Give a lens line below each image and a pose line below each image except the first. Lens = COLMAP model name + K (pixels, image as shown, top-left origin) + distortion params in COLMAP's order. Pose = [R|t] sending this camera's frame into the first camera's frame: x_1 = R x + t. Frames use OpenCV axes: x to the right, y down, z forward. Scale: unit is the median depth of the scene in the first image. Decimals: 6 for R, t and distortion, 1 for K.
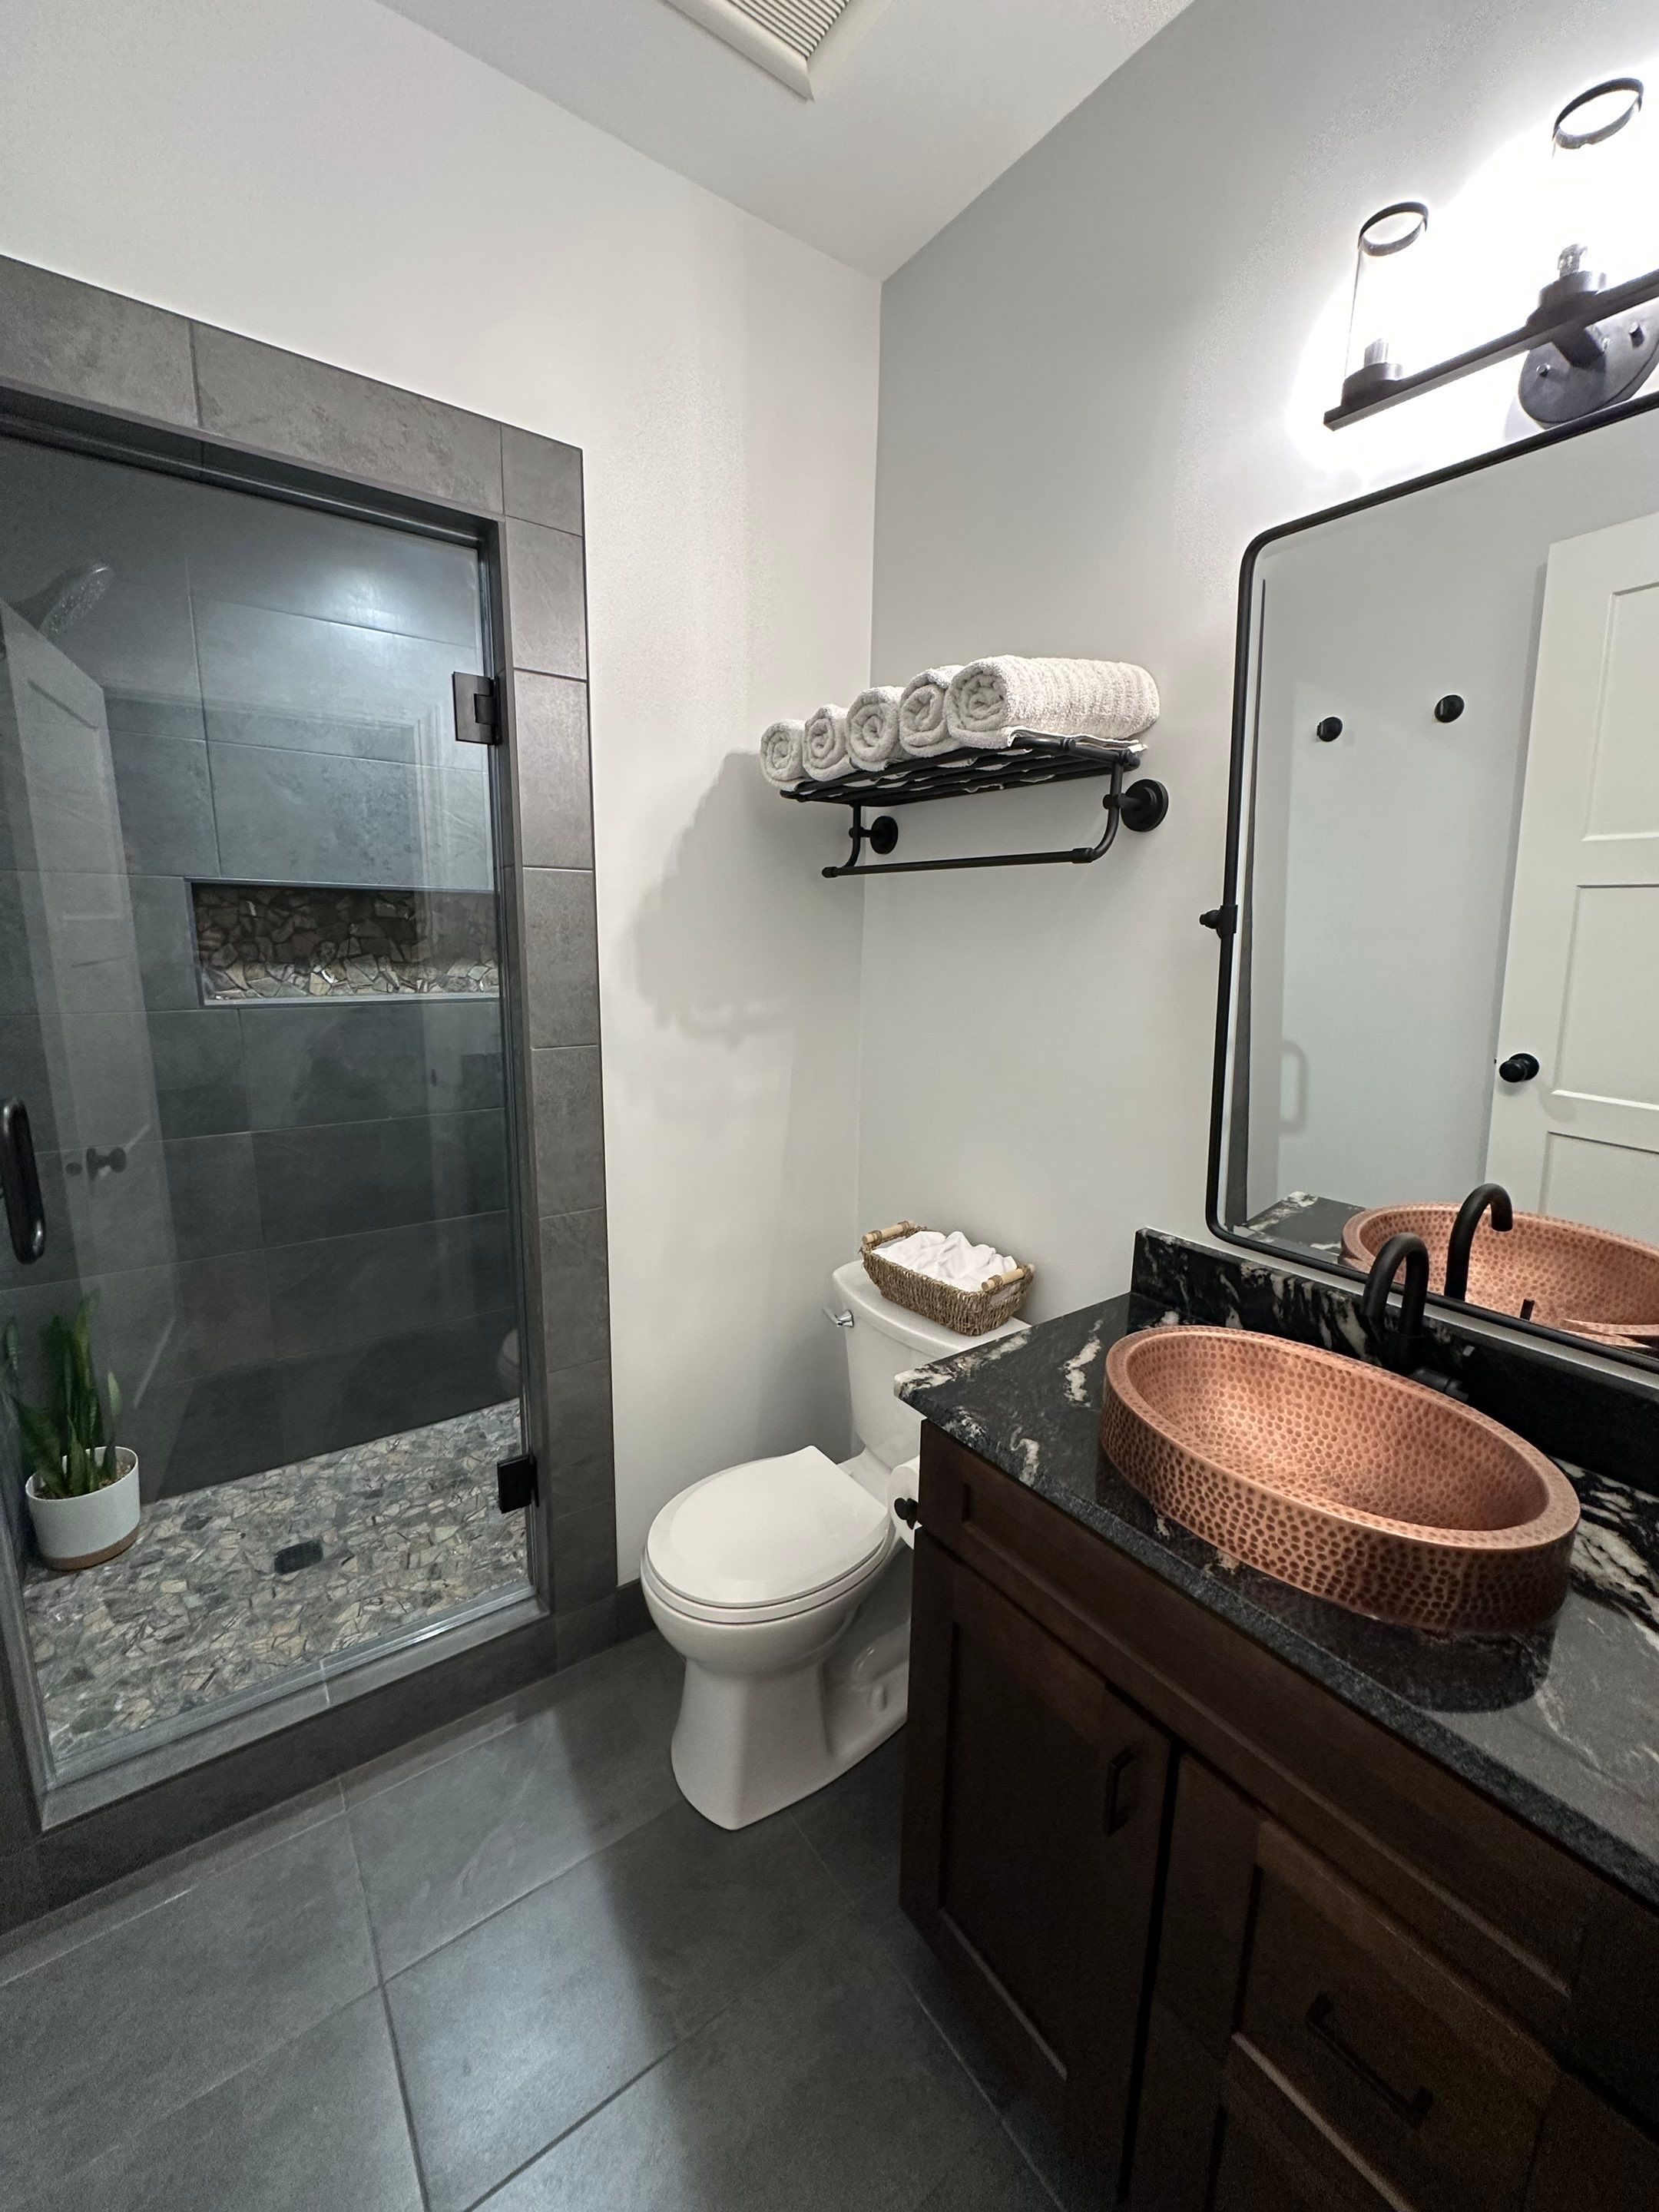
lens RADIAL K [[887.7, 0, 829.7], [0, 887.7, 1105.6], [0, 0, 1]] dist [-0.003734, 0.000314]
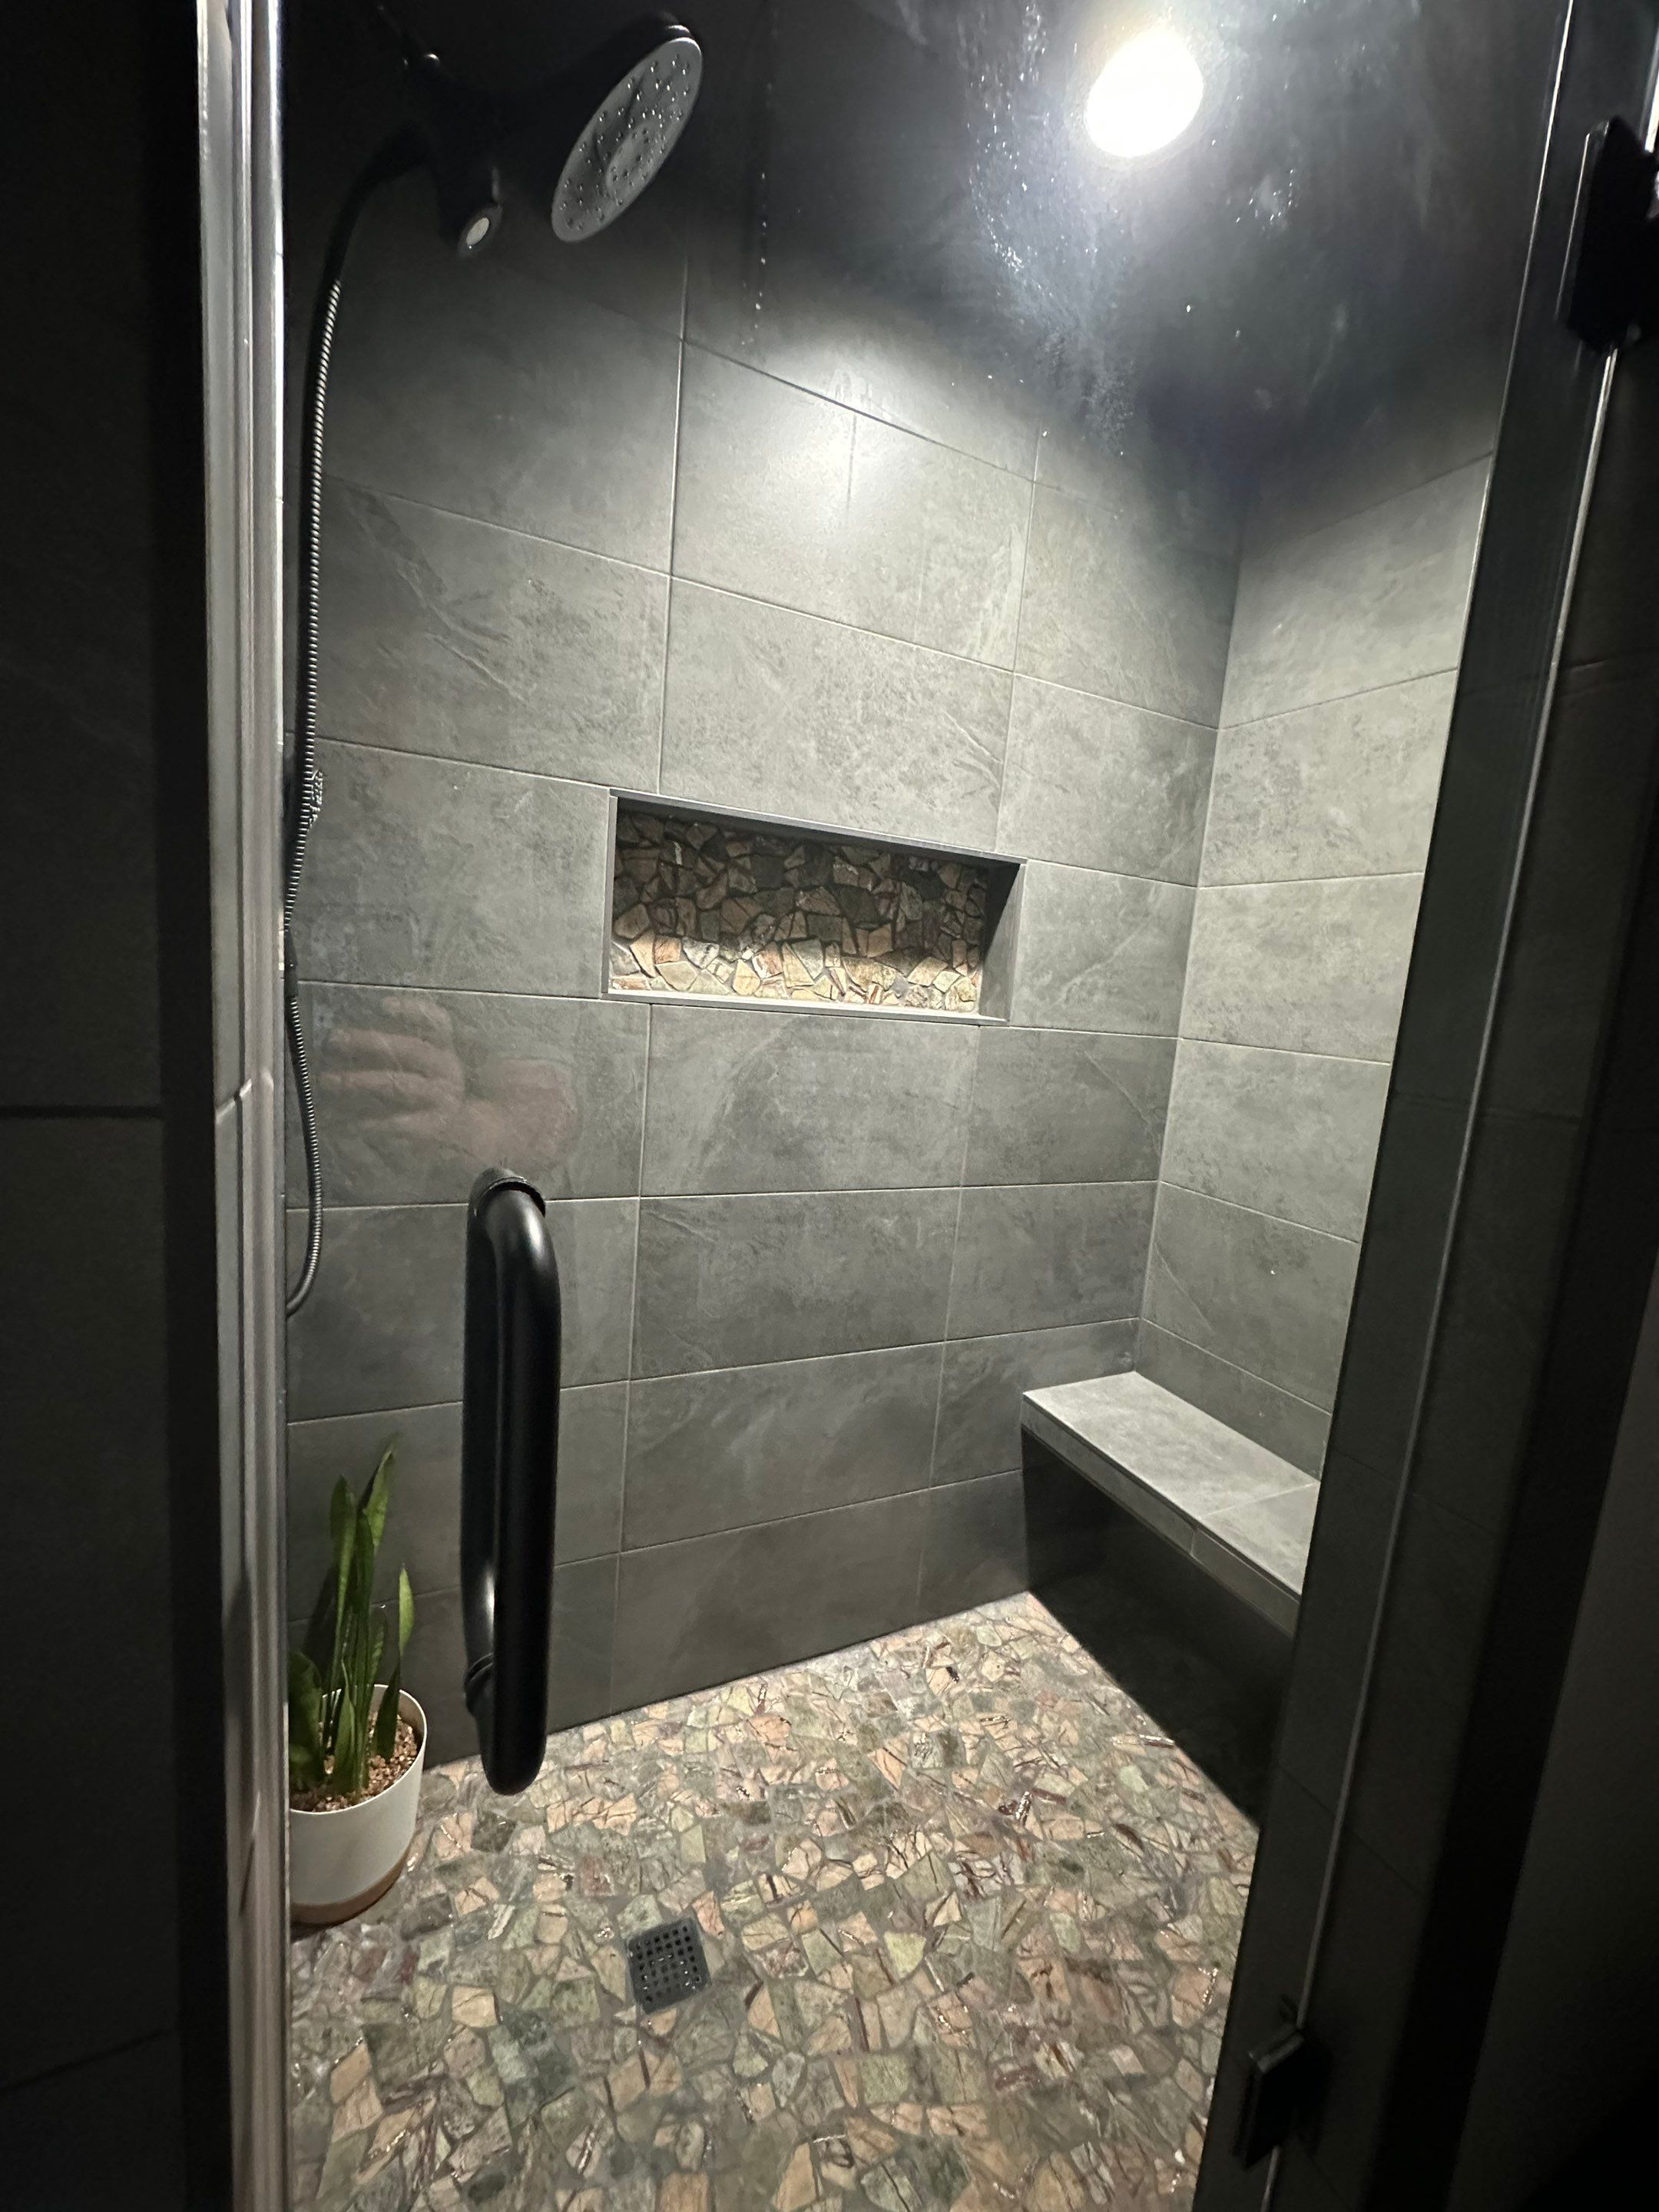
lens RADIAL K [[887.7, 0, 831.8], [0, 887.7, 1102.5], [0, 0, 1]] dist [-0.003734, 0.000314]
pose [[0.983435, 0.085339, -0.159913, -0.538109], [-0.095642, 0.993733, -0.057862, -0.018460], [0.153973, 0.072198, 0.985434, 0.497879]]
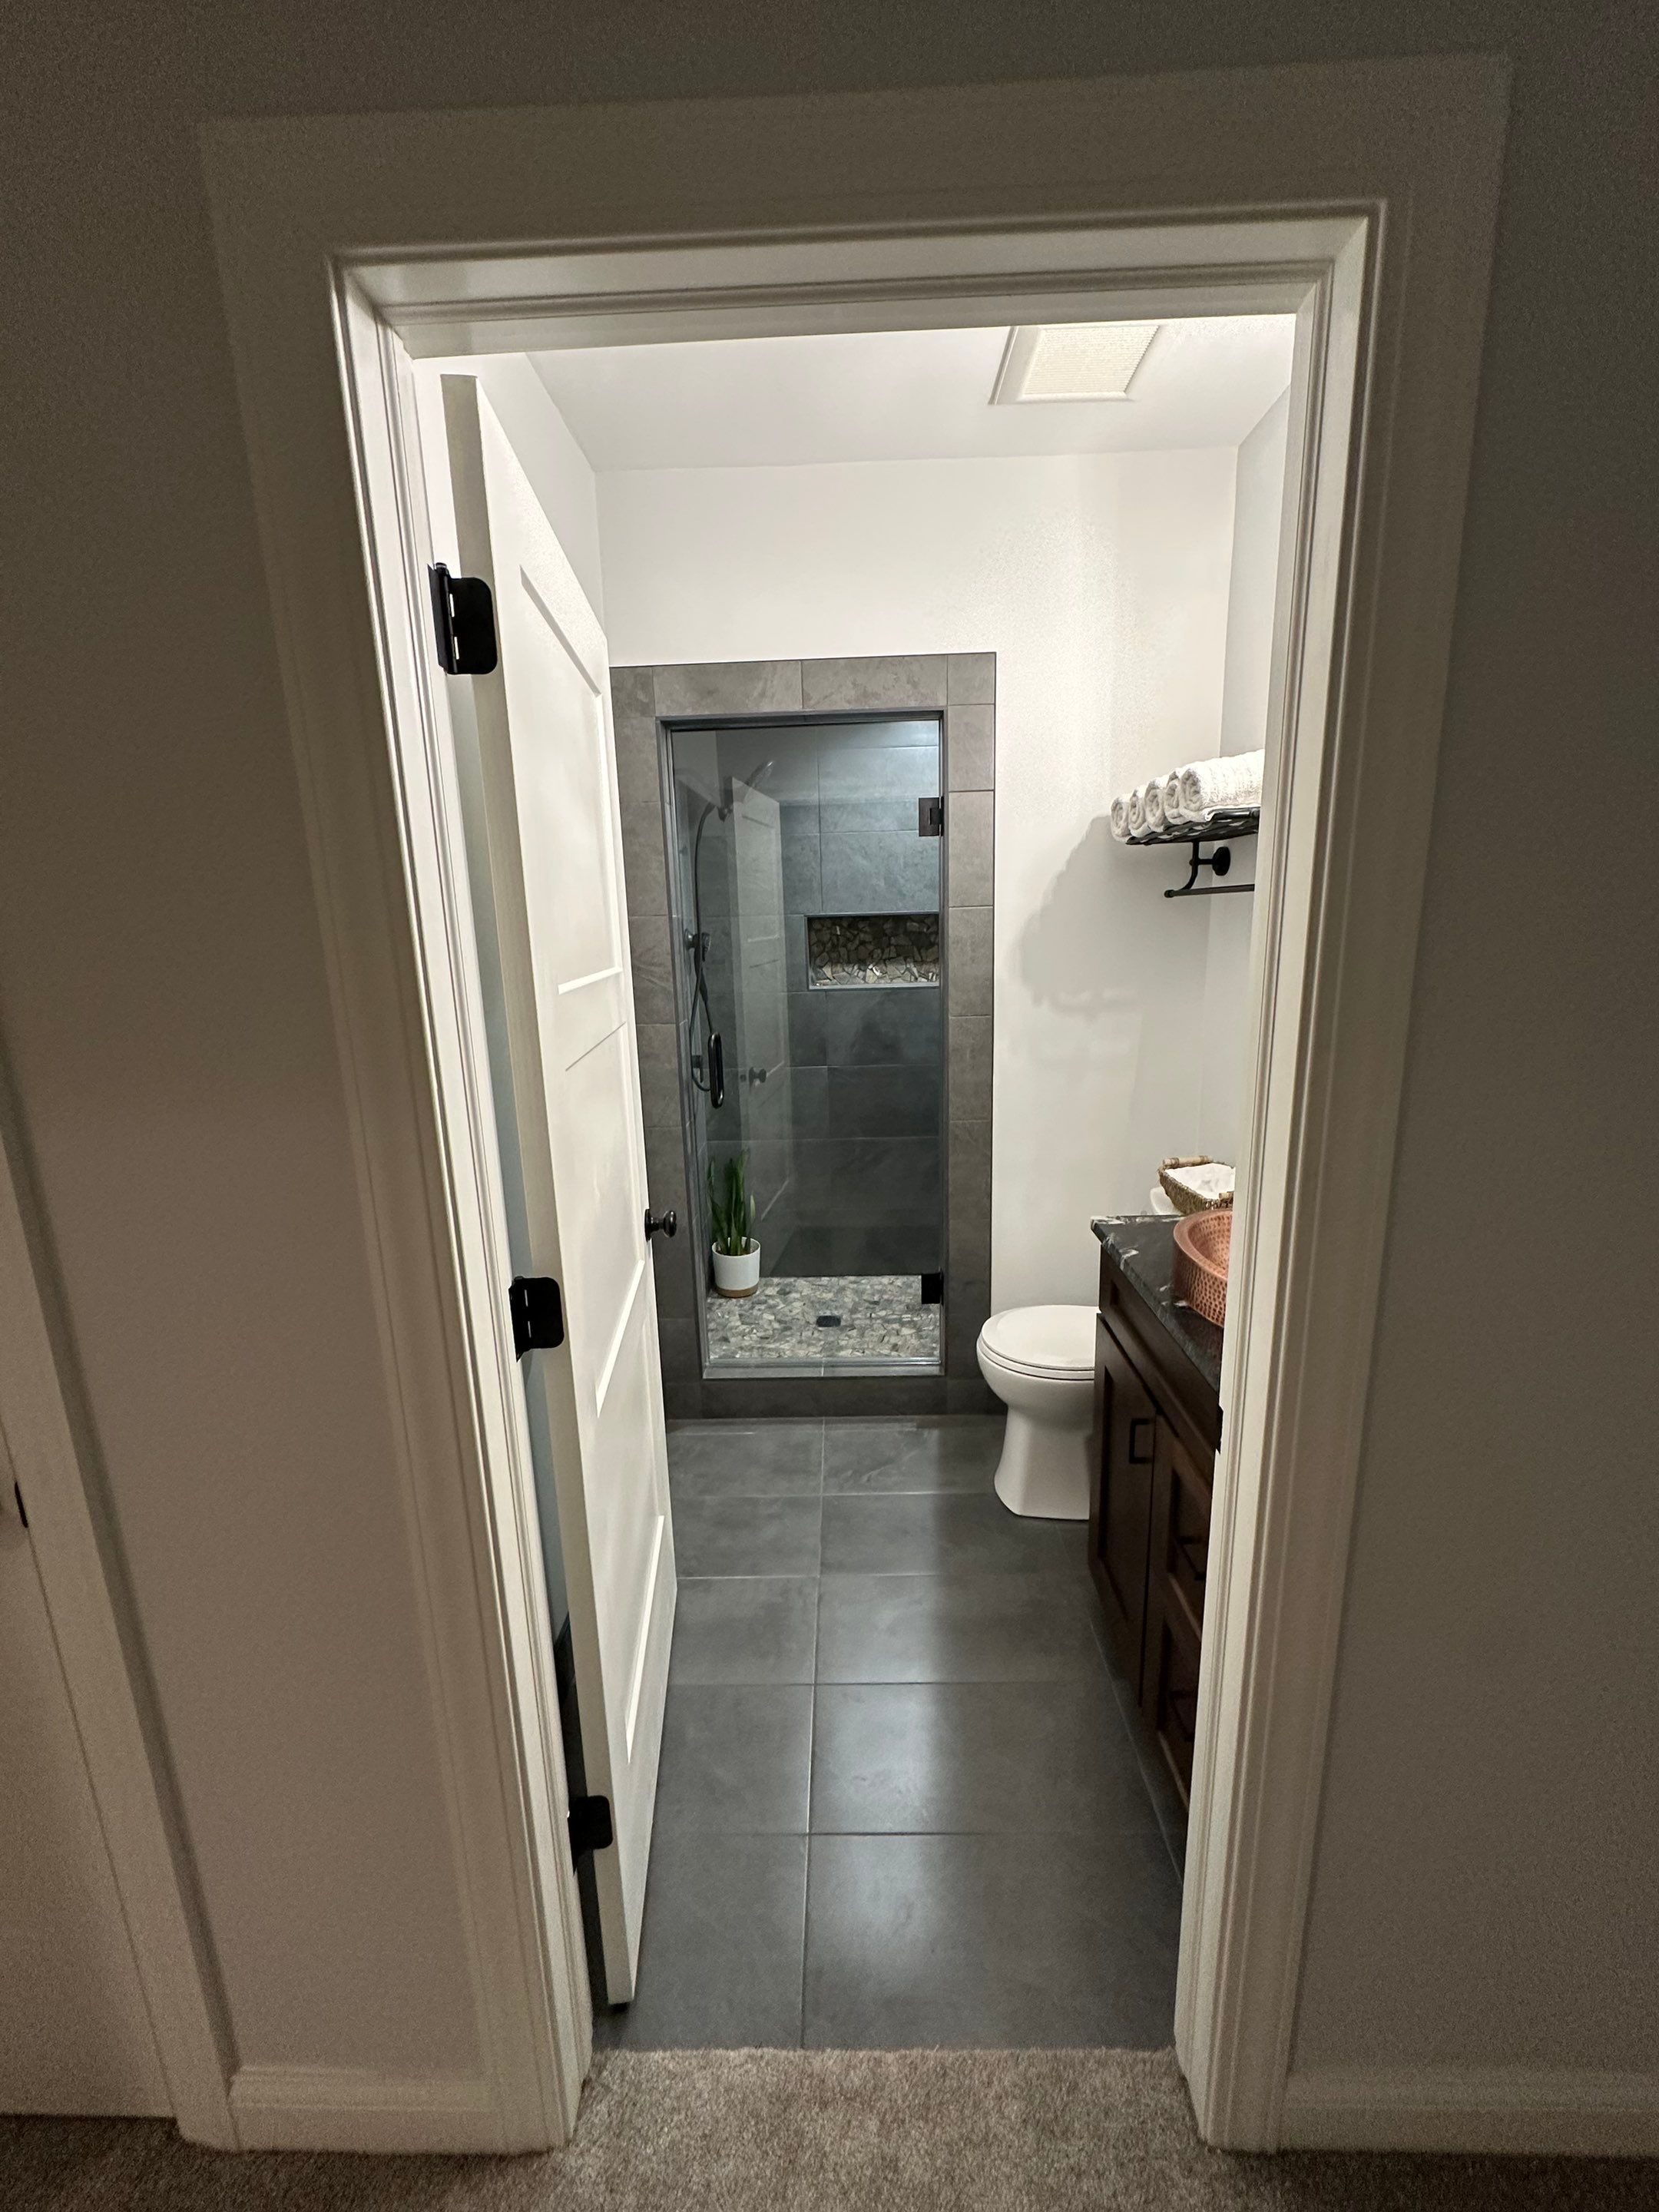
lens RADIAL K [[887.7, 0, 826.6], [0, 887.7, 1105.7], [0, 0, 1]] dist [-0.003734, 0.000314]
pose [[0.796857, 0.083496, -0.598370, 0.431085], [-0.073873, 0.996438, 0.040664, 0.045015], [0.599634, 0.011800, 0.800187, -0.407475]]
